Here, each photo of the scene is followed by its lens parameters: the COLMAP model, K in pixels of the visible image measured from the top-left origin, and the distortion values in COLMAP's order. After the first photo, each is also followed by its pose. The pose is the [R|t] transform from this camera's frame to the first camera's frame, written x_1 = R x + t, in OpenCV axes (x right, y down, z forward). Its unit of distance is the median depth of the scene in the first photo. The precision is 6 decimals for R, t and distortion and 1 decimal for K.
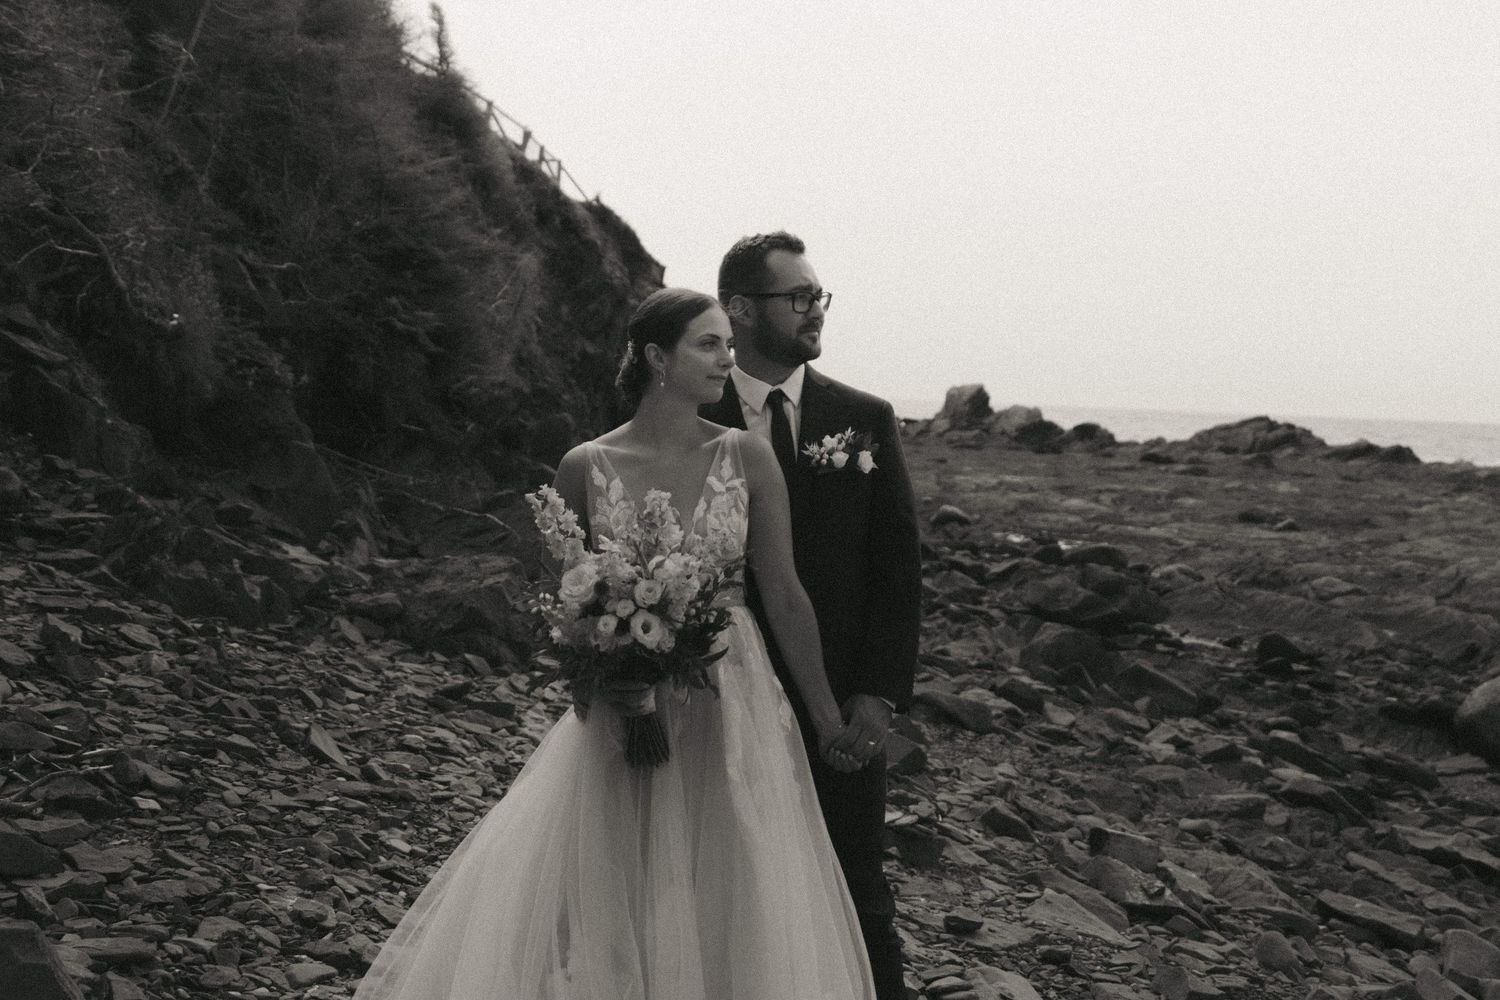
lens RADIAL K [[1935.8, 0, 750.0], [0, 1935.8, 500.0], [0, 0, 1]] dist [-0.009023, -0.051877]
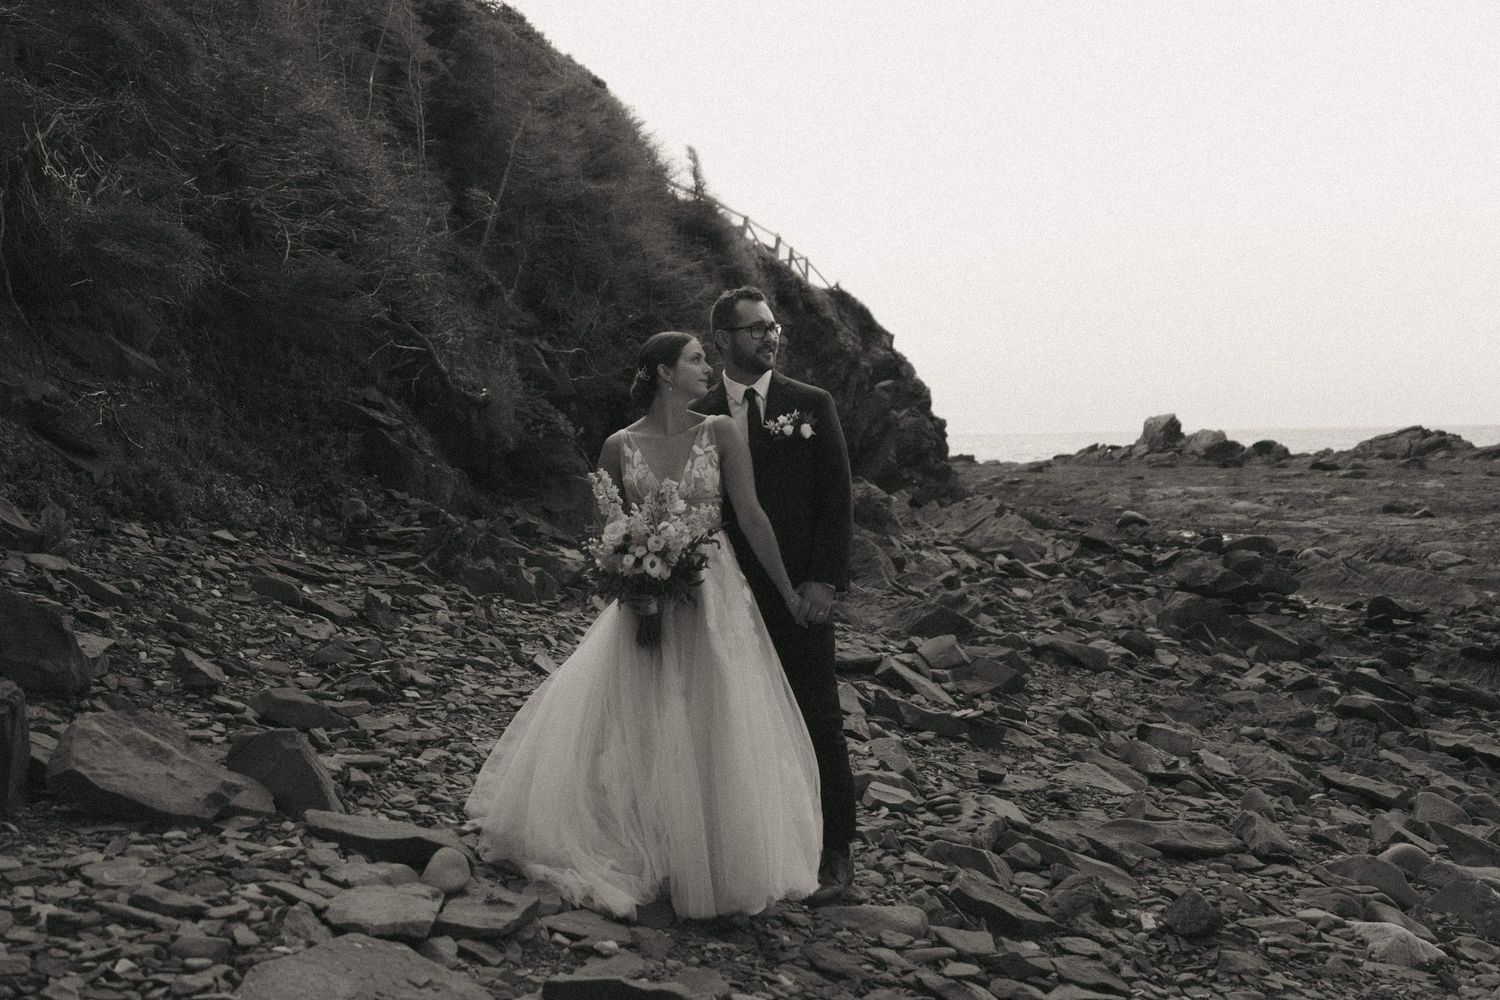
lens RADIAL K [[1593.7, 0, 750.0], [0, 1593.7, 500.0], [0, 0, 1]] dist [-0.028180, -0.007454]
pose [[0.983916, -0.053661, -0.170380, 0.077617], [0.049843, 0.998403, -0.026608, 0.022662], [0.171535, 0.017687, 0.985019, -0.087605]]
